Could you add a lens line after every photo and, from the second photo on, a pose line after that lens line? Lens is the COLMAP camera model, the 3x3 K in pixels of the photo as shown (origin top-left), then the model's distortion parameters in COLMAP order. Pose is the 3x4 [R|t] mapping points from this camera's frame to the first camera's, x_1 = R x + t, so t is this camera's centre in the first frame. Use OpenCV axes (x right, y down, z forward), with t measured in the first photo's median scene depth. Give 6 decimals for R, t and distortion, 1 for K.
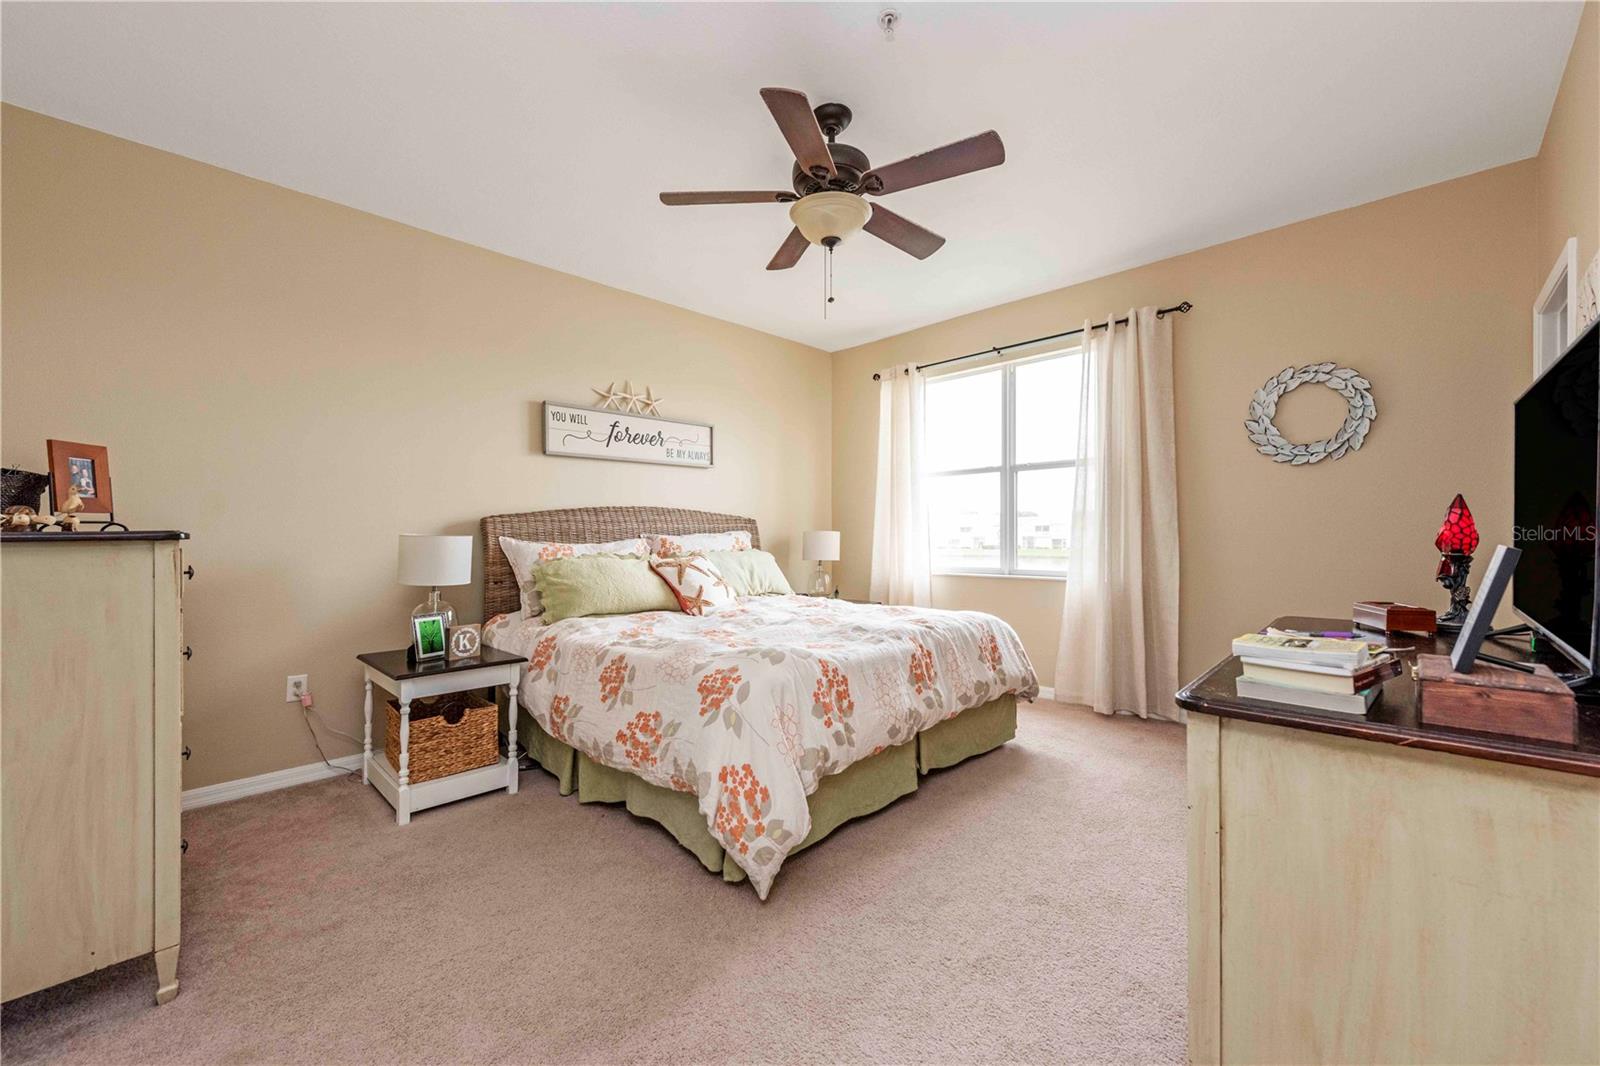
lens RADIAL K [[618.8, 0, 804.6], [0, 618.8, 523.8], [0, 0, 1]] dist [0.014183, -0.002825]
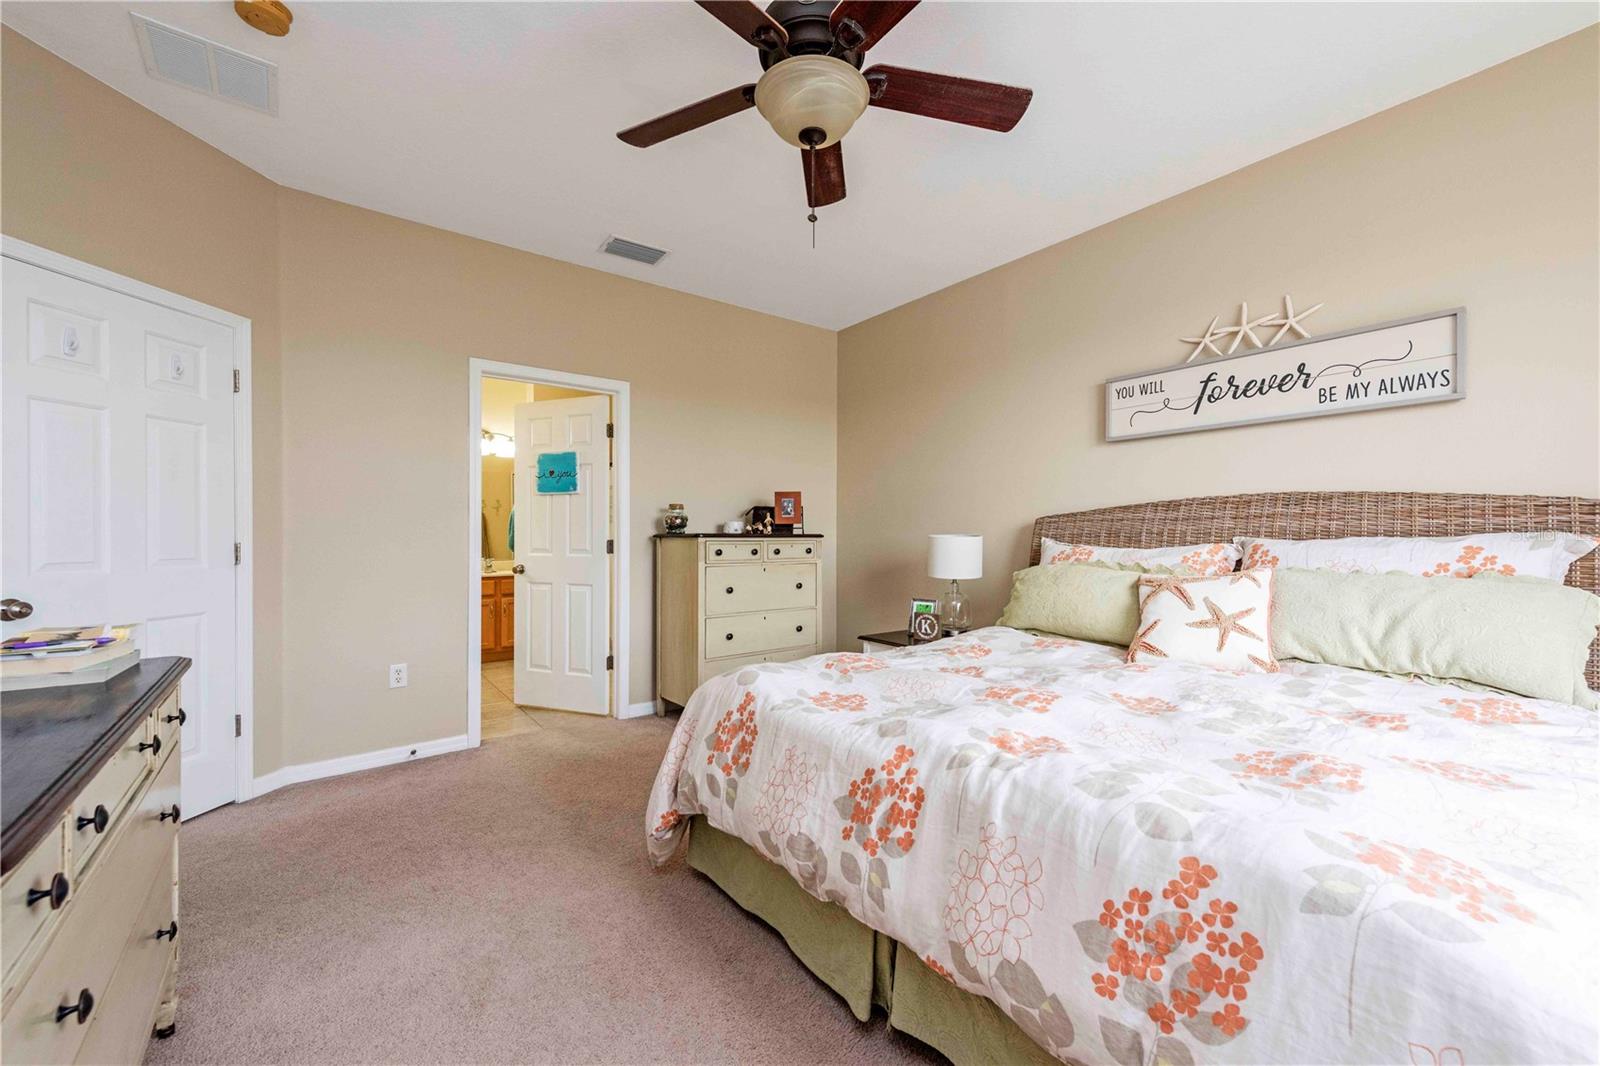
lens RADIAL K [[617.7, 0, 793.2], [0, 617.7, 527.6], [0, 0, 1]] dist [0.016782, -0.003268]
pose [[-0.146621, 0.000805, -0.989192, 0.529540], [0.018552, 0.999826, -0.001936, -0.000643], [0.989019, -0.018635, -0.146610, 0.747635]]
